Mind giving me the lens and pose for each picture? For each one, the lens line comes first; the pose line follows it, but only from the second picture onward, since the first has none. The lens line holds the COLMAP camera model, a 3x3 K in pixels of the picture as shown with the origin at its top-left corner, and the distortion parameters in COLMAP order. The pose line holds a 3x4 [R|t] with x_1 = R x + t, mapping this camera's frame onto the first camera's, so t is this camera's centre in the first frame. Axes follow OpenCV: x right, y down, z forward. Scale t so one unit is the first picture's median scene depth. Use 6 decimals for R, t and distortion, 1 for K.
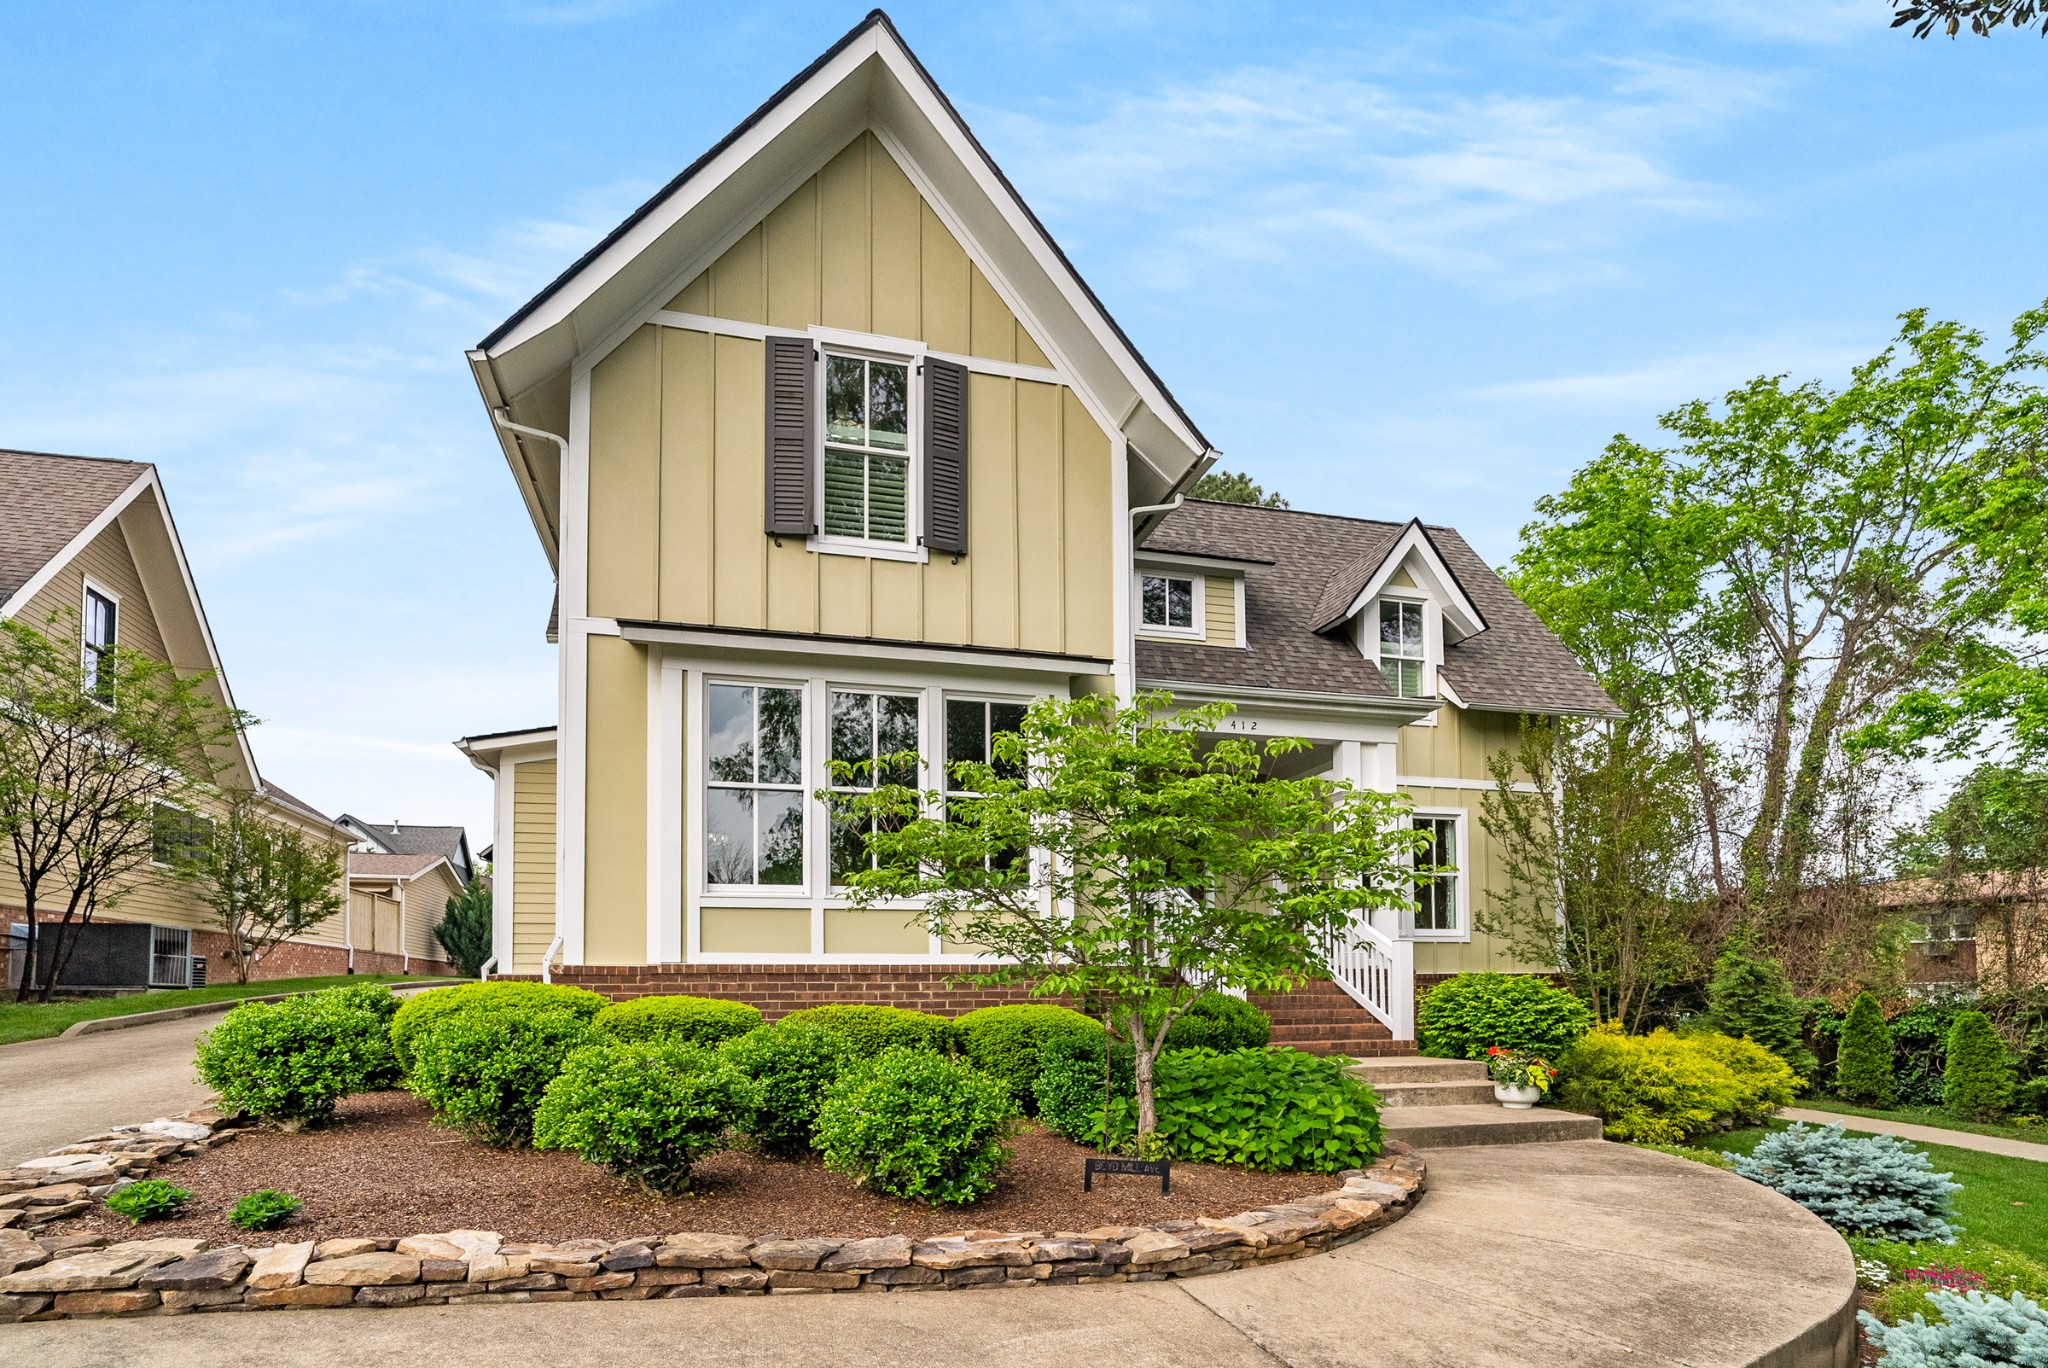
lens RADIAL K [[989.9, 0, 1024.0], [0, 989.9, 684.0], [0, 0, 1]] dist [-0.004481, 0.001311]
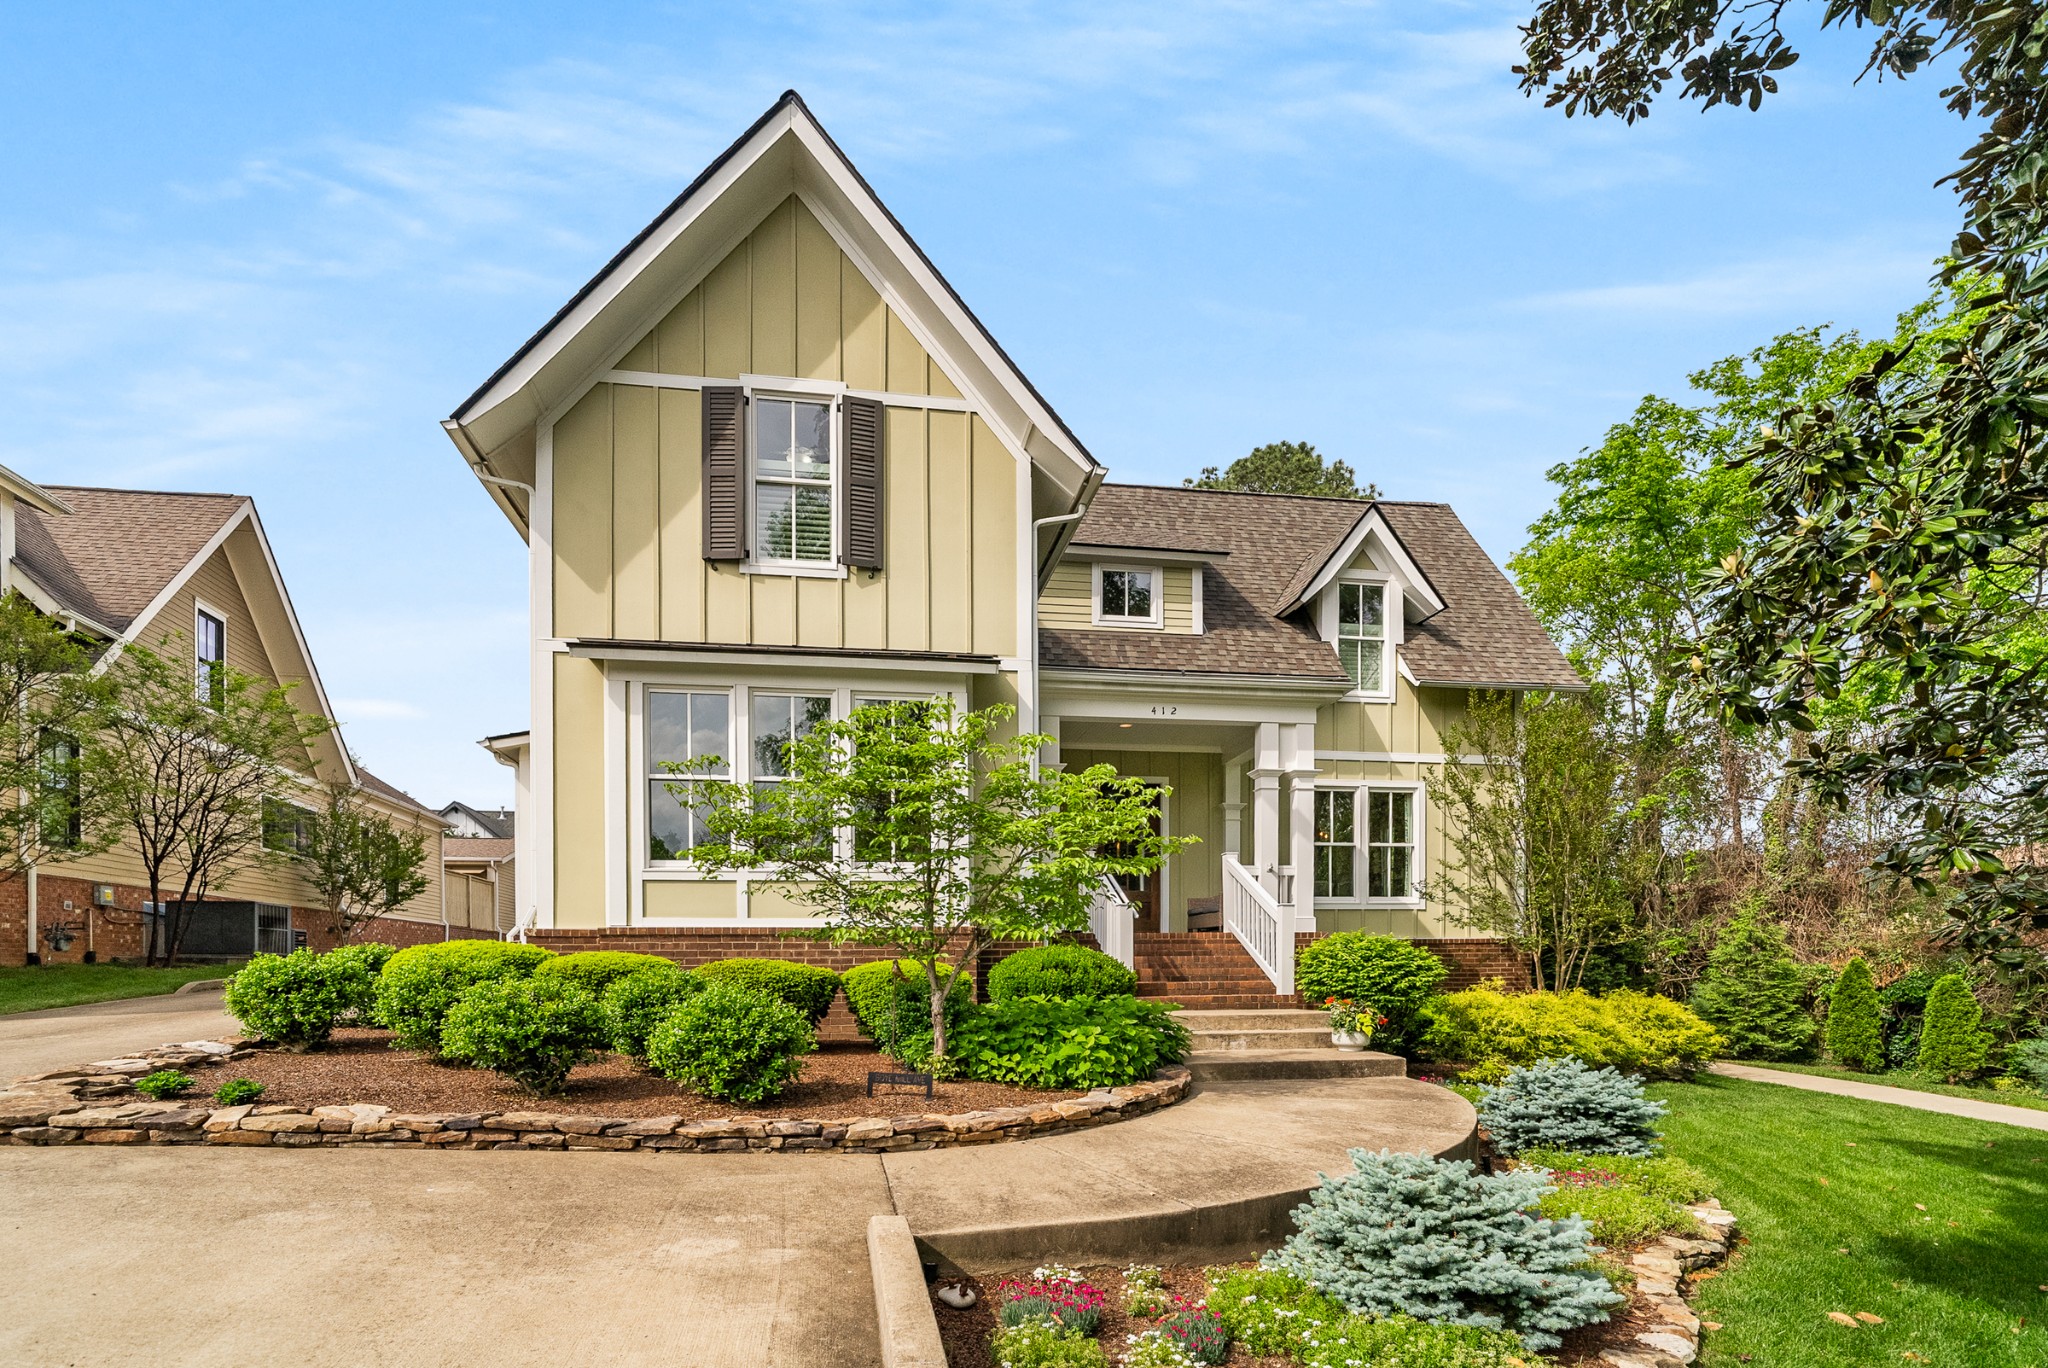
lens RADIAL K [[987.1, 0, 1015.4], [0, 987.1, 678.2], [0, 0, 1]] dist [-0.003476, -0.001235]
pose [[0.995929, -0.026910, -0.086032, 0.187990], [0.028363, 0.999474, 0.015704, -0.019400], [0.085564, -0.018080, 0.996169, -0.117402]]
